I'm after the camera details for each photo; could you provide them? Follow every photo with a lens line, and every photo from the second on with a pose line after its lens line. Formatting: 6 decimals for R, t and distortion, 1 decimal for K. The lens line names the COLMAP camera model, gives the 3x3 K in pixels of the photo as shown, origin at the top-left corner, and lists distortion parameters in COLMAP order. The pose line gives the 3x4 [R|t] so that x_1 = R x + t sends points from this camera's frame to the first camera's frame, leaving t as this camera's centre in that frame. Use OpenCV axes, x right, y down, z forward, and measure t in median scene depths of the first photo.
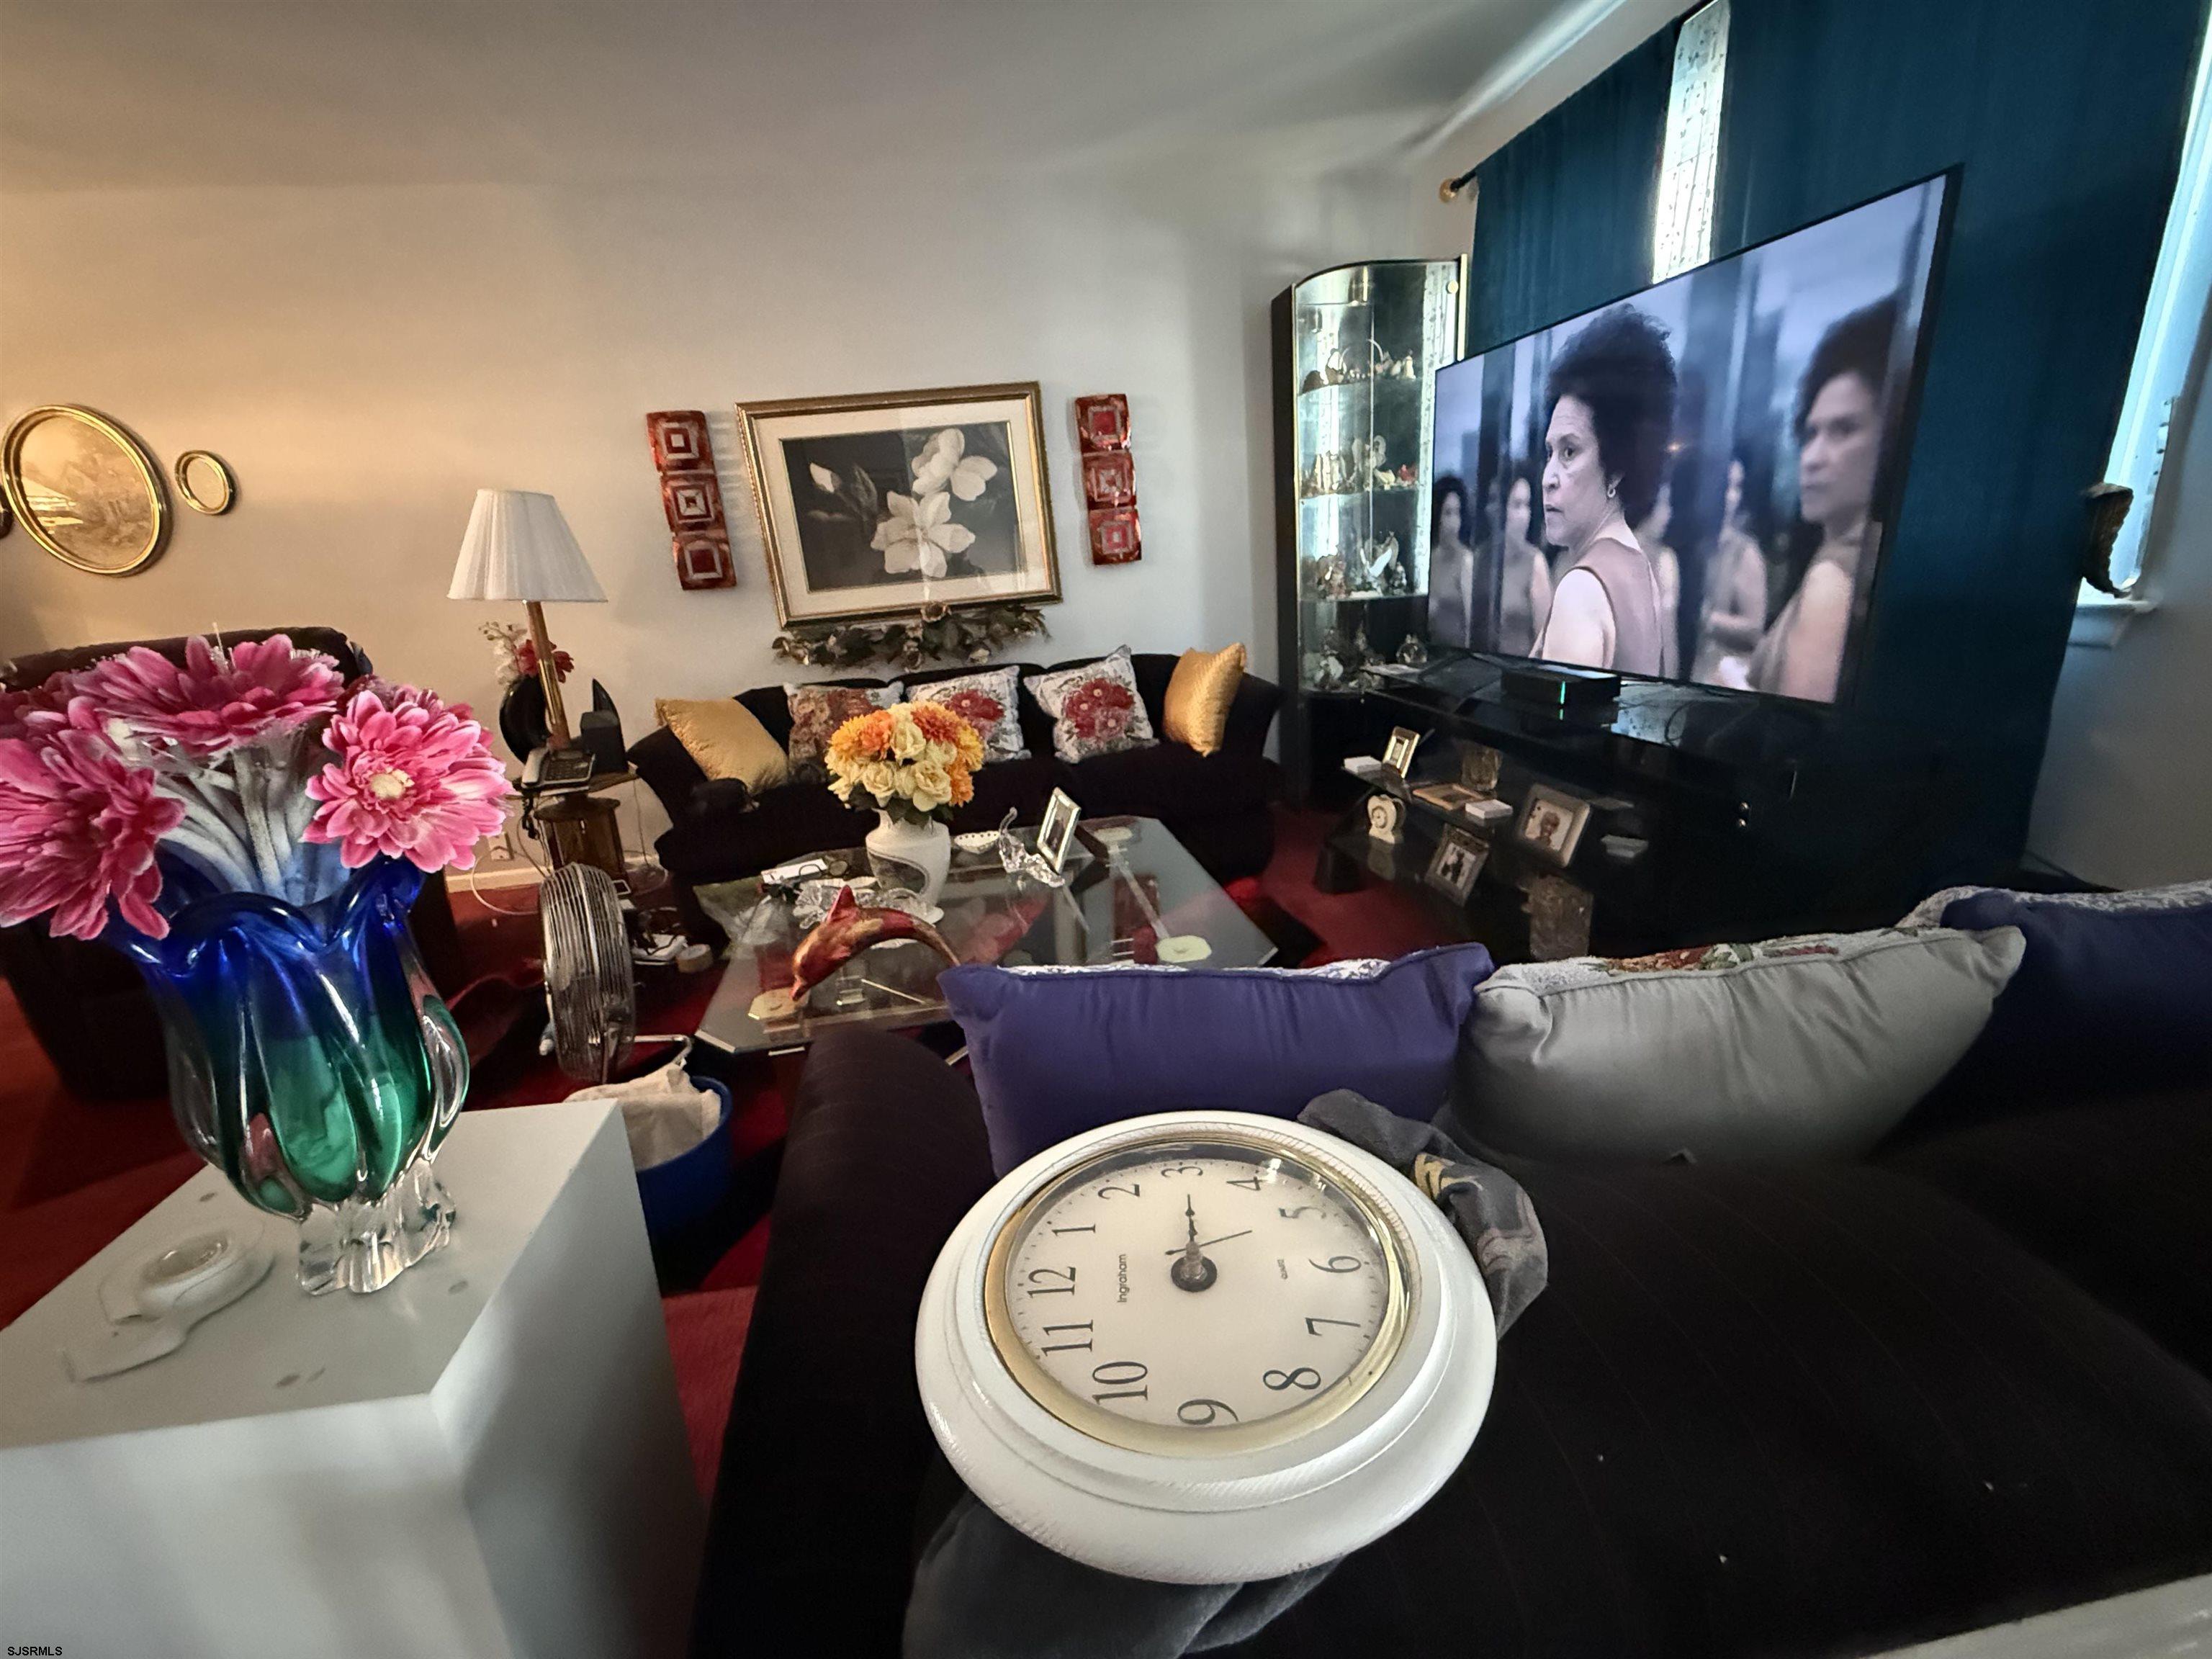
lens RADIAL K [[887.7, 0, 1100.8], [0, 887.7, 829.7], [0, 0, 1]] dist [0.000493, 0.000314]
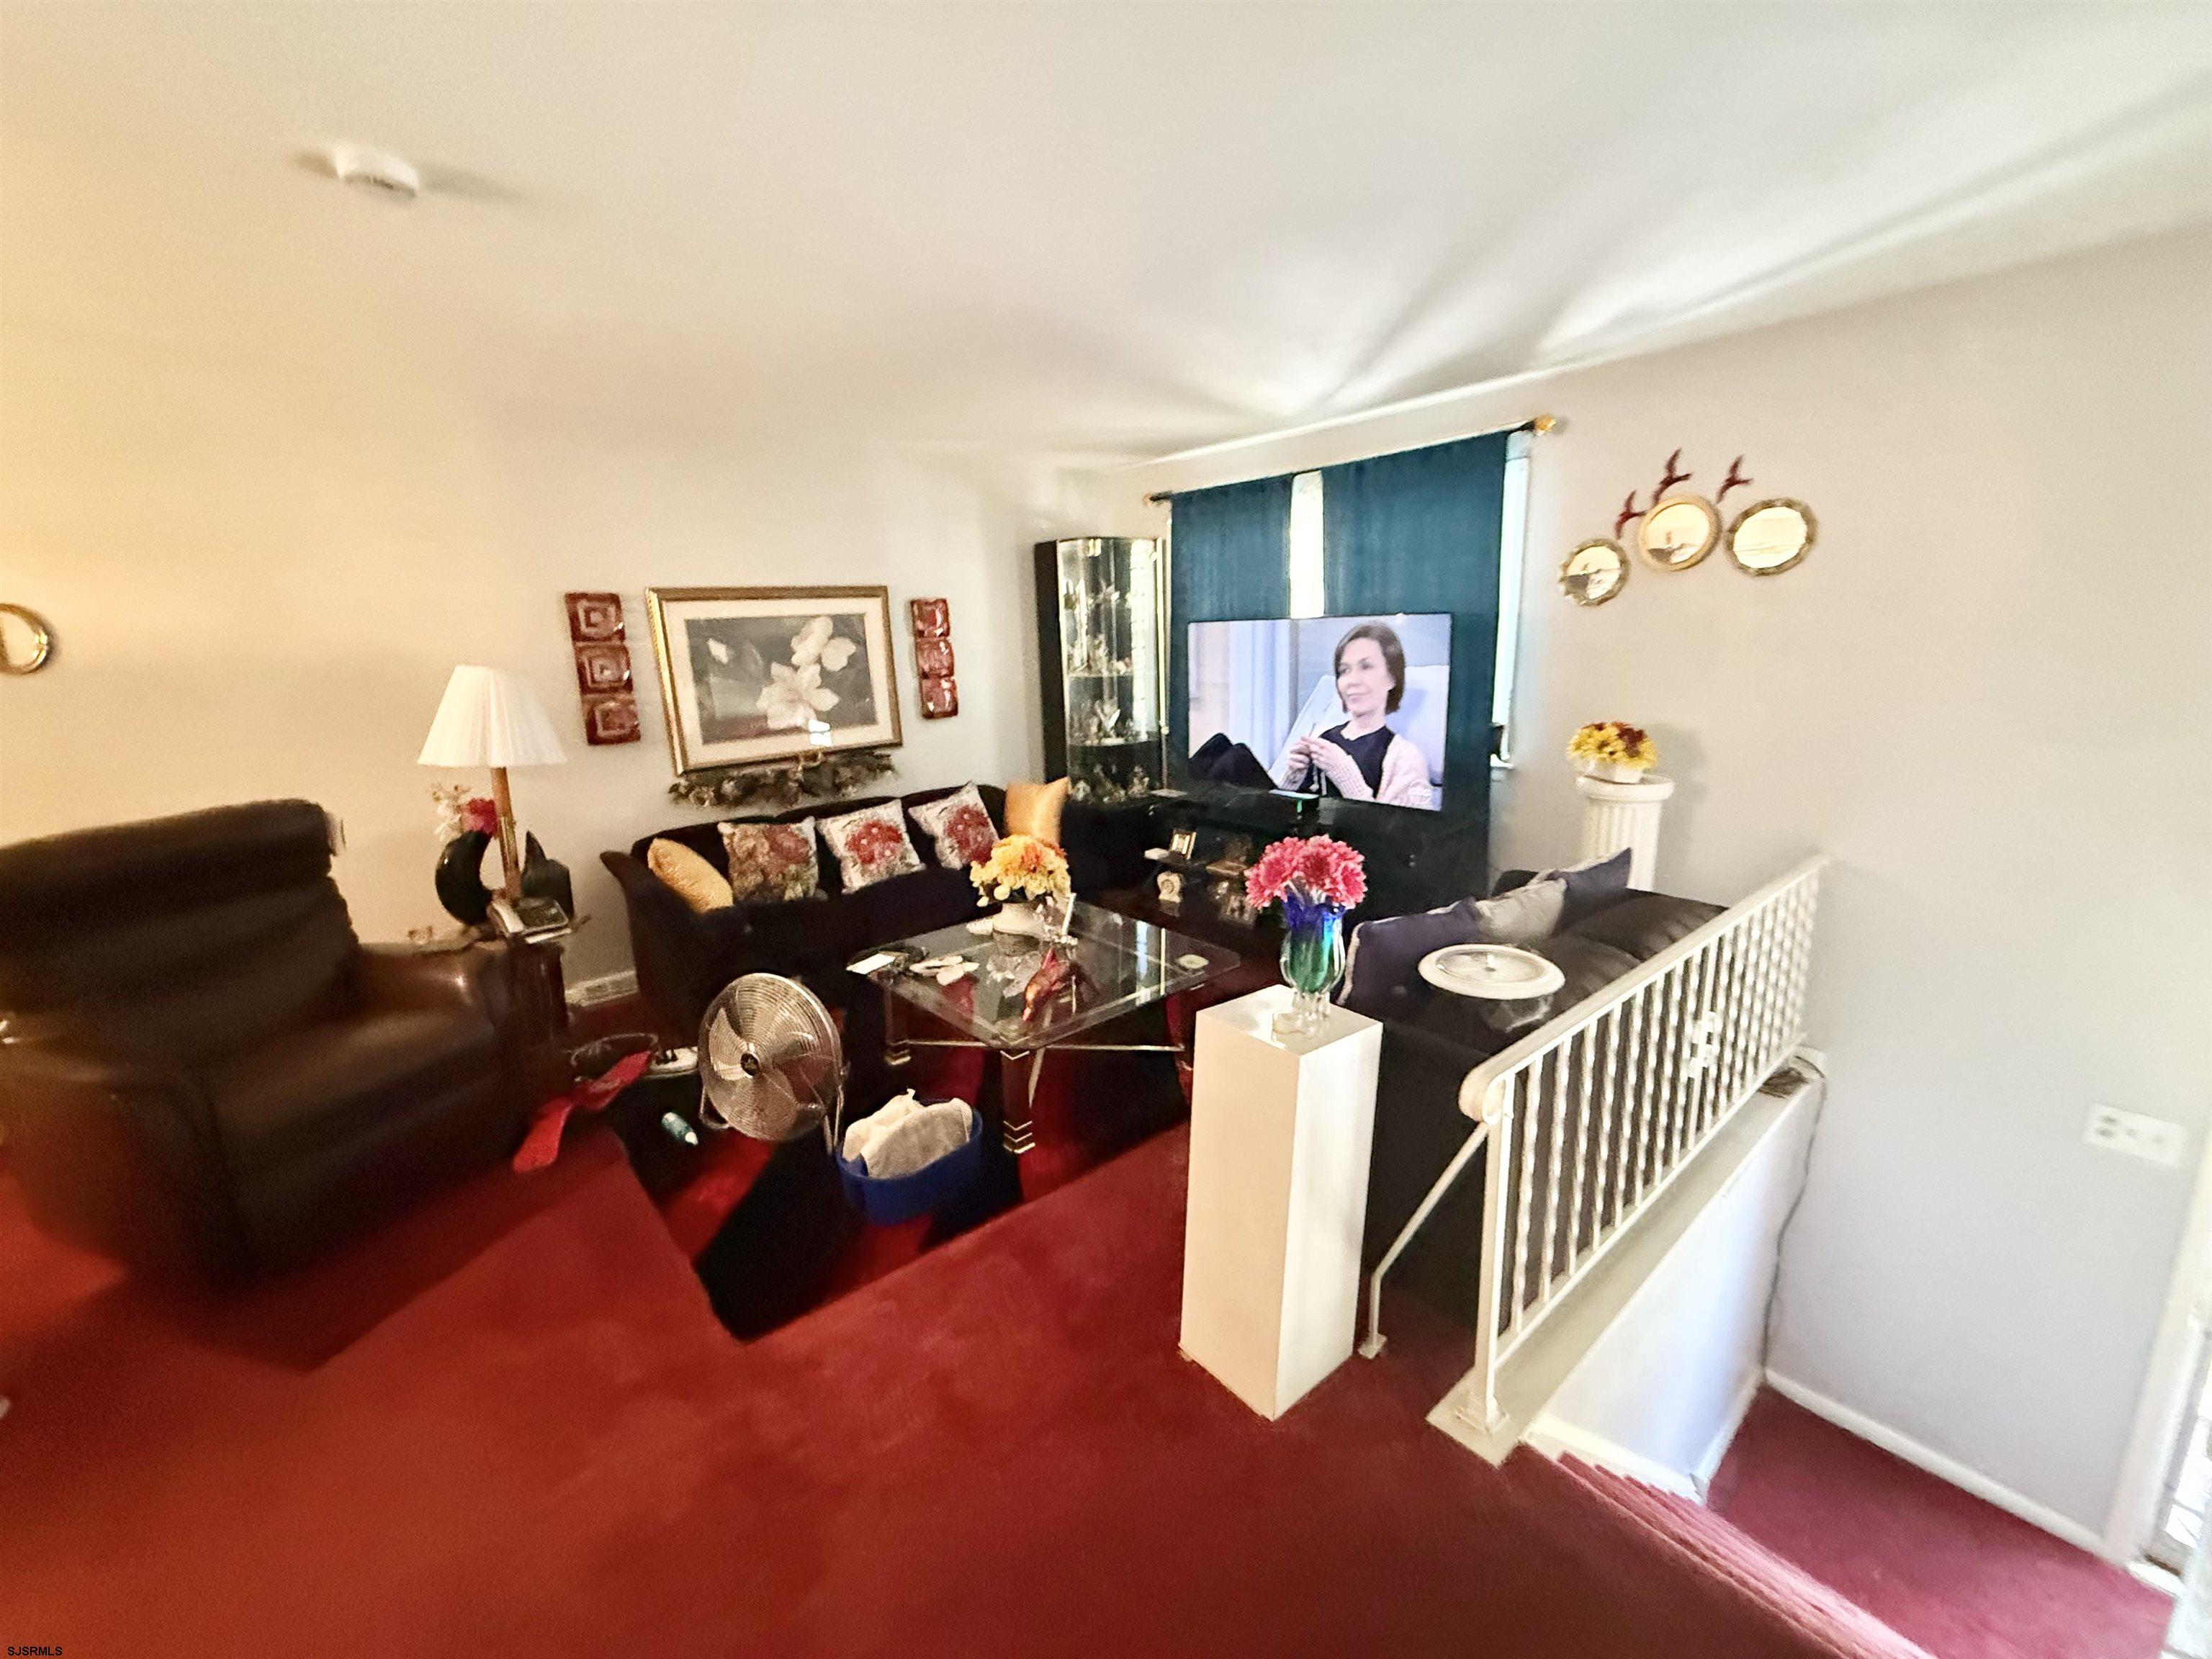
lens RADIAL K [[887.7, 0, 1100.8], [0, 887.7, 829.7], [0, 0, 1]] dist [0.000493, 0.000314]
pose [[0.856111, -0.064927, 0.512697, -0.499067], [0.119993, 0.989938, -0.075002, -0.008596], [-0.502668, 0.125730, 0.855287, -0.244471]]
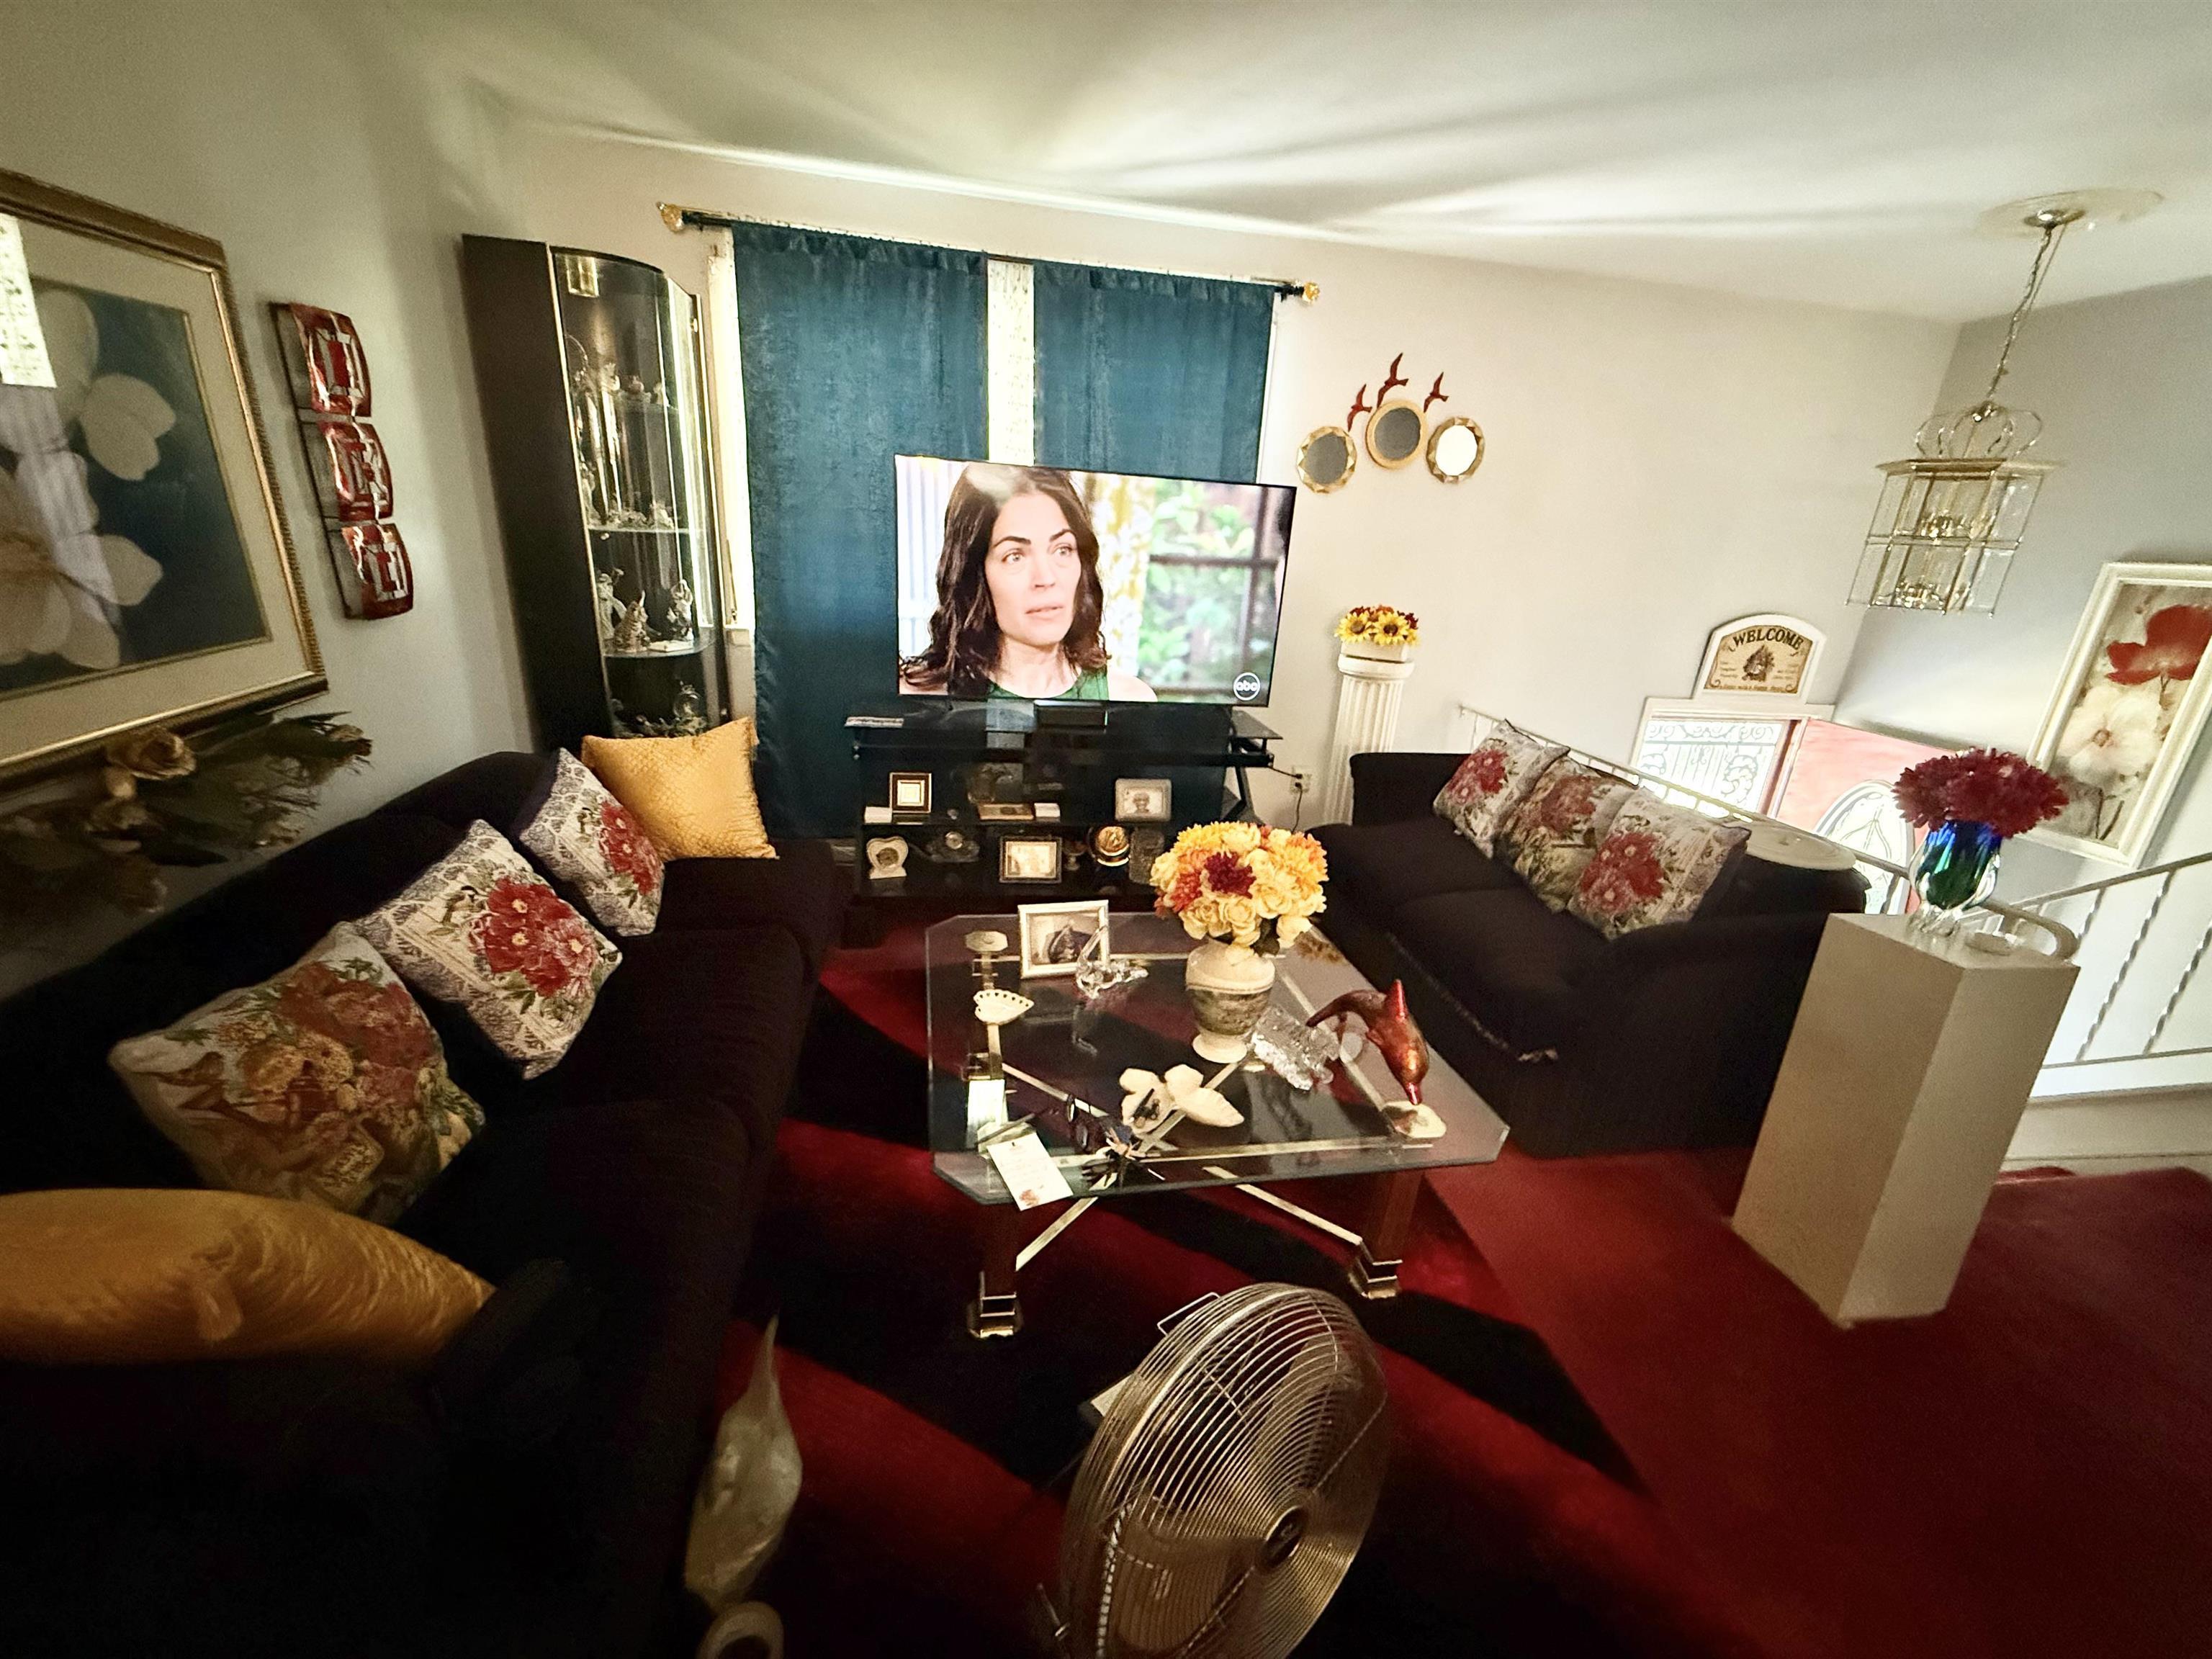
lens RADIAL K [[887.7, 0, 1100.8], [0, 887.7, 829.7], [0, 0, 1]] dist [0.000493, 0.000314]
pose [[-0.012134, -0.263230, 0.964657, -0.611822], [0.233161, 0.937389, 0.258722, -0.226621], [-0.972362, 0.228060, 0.050001, 0.595202]]
